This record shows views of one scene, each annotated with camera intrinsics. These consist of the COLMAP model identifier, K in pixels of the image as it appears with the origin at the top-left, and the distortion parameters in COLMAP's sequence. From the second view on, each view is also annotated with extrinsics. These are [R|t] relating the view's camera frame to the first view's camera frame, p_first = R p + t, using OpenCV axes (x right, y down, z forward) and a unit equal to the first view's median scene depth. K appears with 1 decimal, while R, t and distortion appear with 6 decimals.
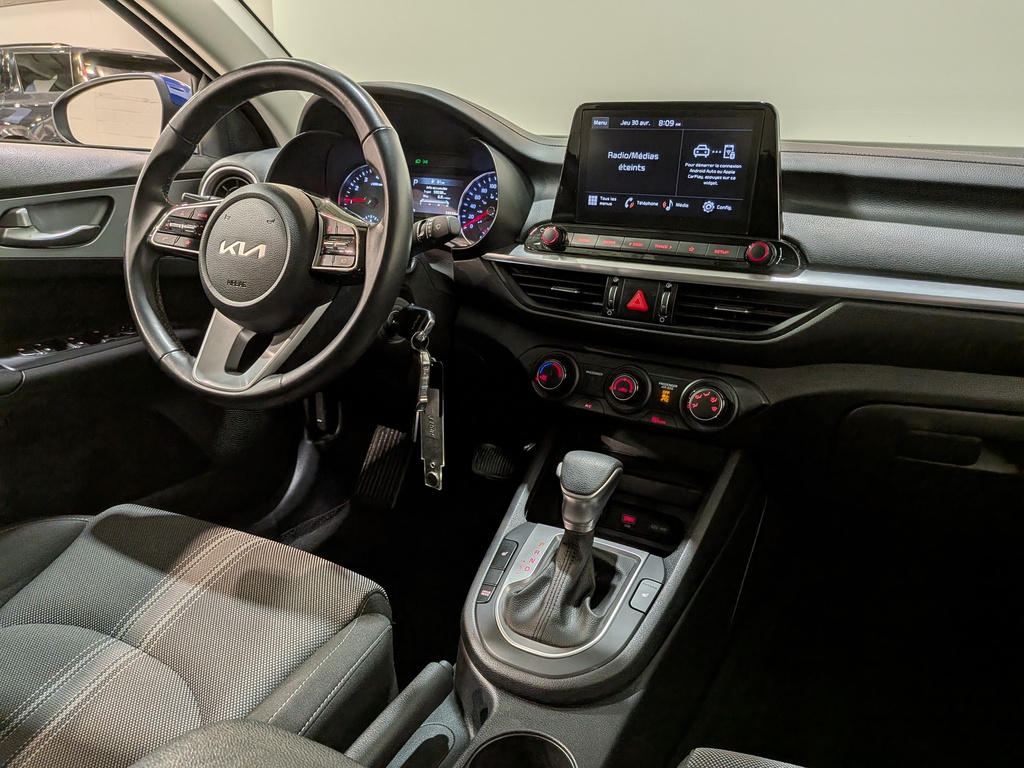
lens RADIAL K [[752.8, 0, 499.6], [0, 752.8, 397.1], [0, 0, 1]] dist [0.035832, -0.068961]
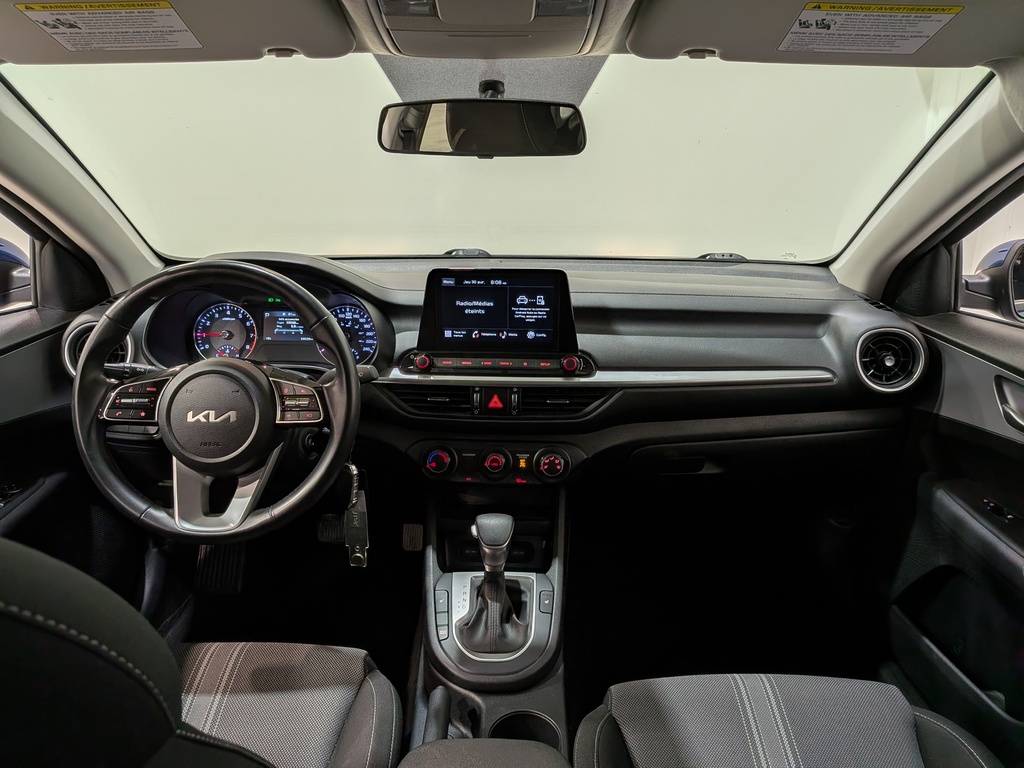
lens RADIAL K [[752.8, 0, 502.0], [0, 752.8, 380.9], [0, 0, 1]] dist [0.035832, -0.068961]
pose [[0.889415, -0.148100, 0.432444, -0.428294], [0.162105, 0.986763, 0.004536, -0.174873], [-0.427392, 0.066067, 0.901649, -0.312929]]
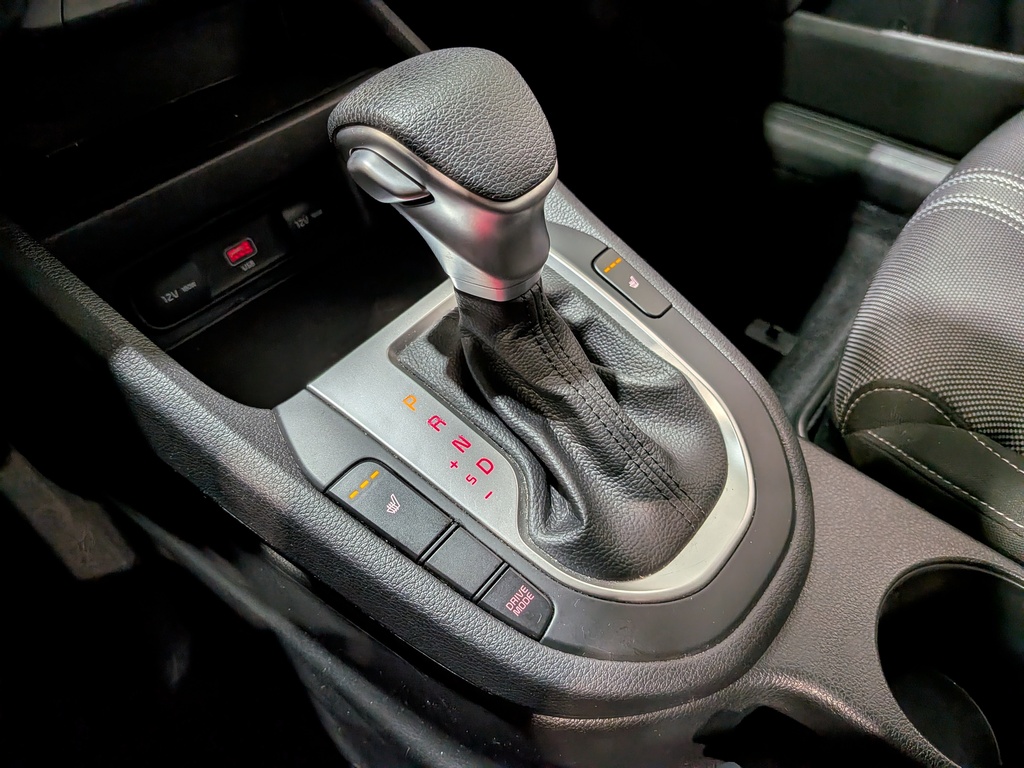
lens RADIAL K [[752.8, 0, 507.0], [0, 752.8, 387.3], [0, 0, 1]] dist [0.035832, -0.068961]
pose [[0.210098, -0.744098, 0.634174, -0.153244], [0.327301, 0.664754, 0.671547, -0.031491], [-0.921267, 0.066475, 0.383208, 0.816341]]
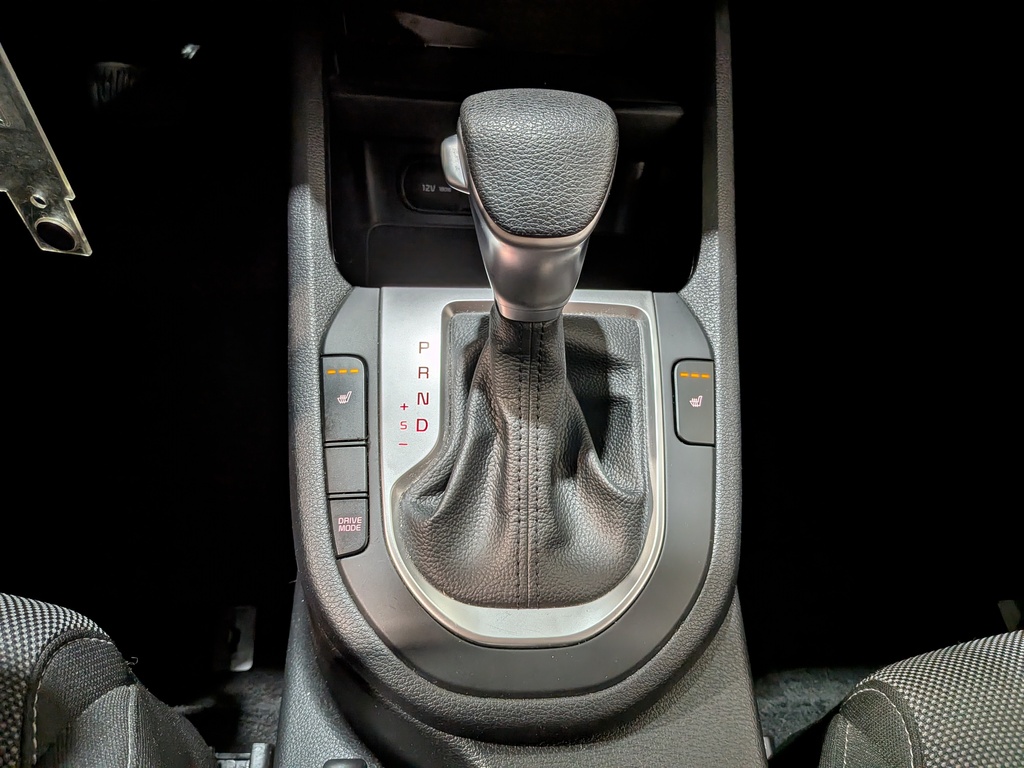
lens RADIAL K [[752.8, 0, 506.9], [0, 752.8, 385.7], [0, 0, 1]] dist [0.035832, -0.068961]
pose [[0.874536, -0.356926, 0.328315, -0.047724], [0.125465, 0.820464, 0.557761, -0.011462], [-0.468451, -0.446590, 0.762307, 0.648399]]
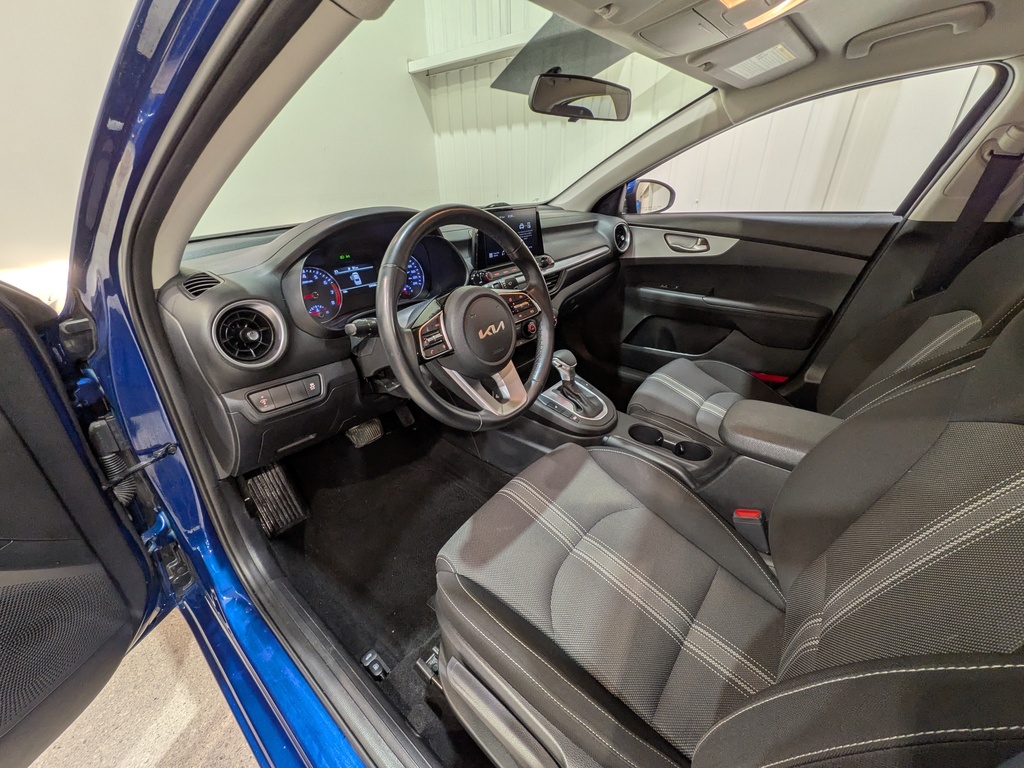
lens RADIAL K [[405.2, 0, 521.4], [0, 405.2, 377.7], [0, 0, 1]] dist [0.004360, 0.000134]
pose [[0.192018, -0.466824, 0.863252, -1.074002], [0.332679, 0.858502, 0.390256, -0.406399], [-0.923284, 0.212250, 0.320151, 0.665153]]
